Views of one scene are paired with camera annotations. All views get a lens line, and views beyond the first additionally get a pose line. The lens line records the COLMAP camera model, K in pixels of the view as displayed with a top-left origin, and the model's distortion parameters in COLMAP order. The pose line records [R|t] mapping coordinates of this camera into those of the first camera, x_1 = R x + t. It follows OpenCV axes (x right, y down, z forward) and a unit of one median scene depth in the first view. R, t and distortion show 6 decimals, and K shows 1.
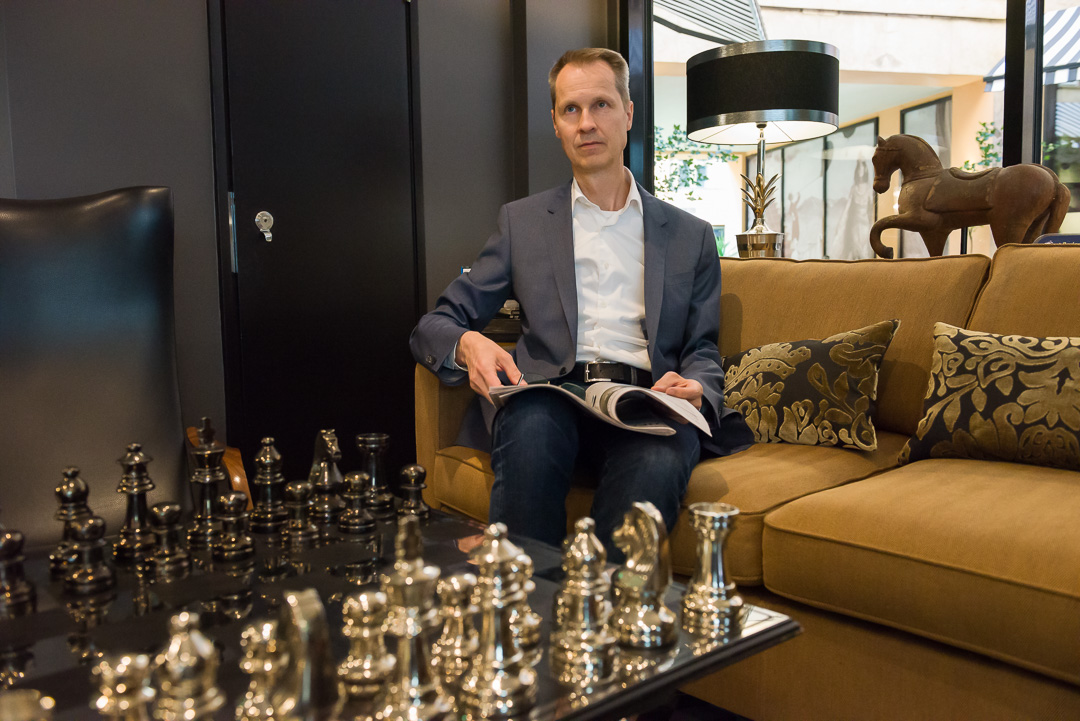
lens RADIAL K [[953.5, 0, 542.9], [0, 953.5, 386.7], [0, 0, 1]] dist [-0.037387, 0.034663]
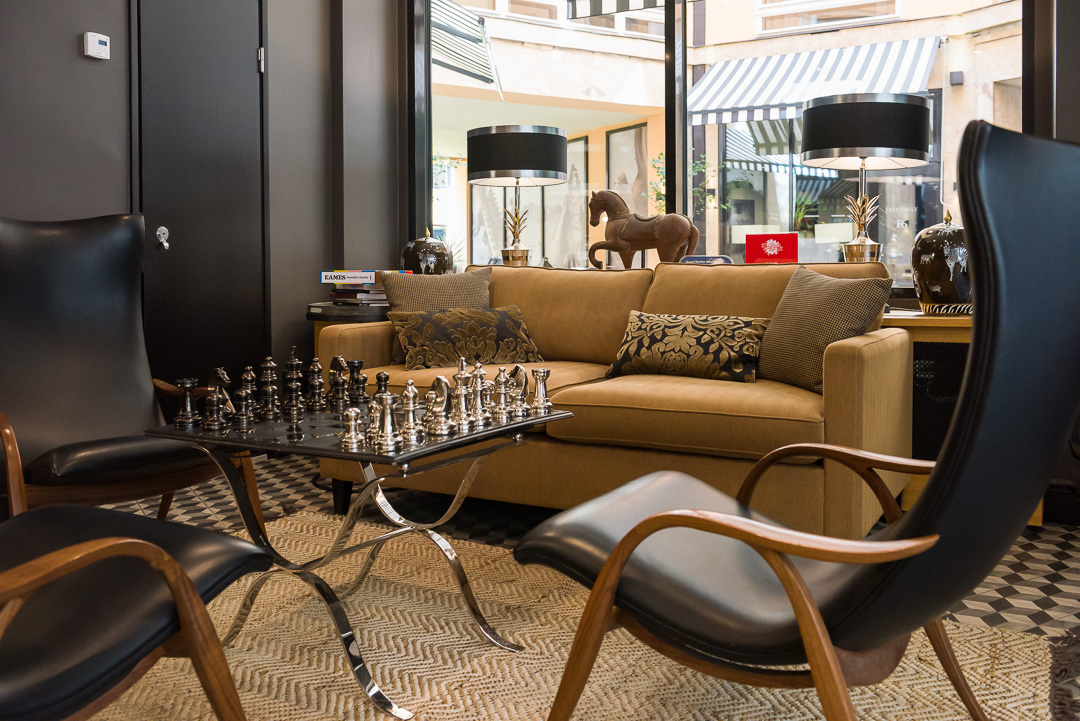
lens RADIAL K [[1014.4, 0, 538.6], [0, 1014.4, 359.0], [0, 0, 1]] dist [0.104139, 0.000000]
pose [[0.958794, -0.016576, 0.283617, -0.208727], [0.025744, 0.999259, -0.028630, 0.060853], [-0.282932, 0.034751, 0.958510, -0.567735]]
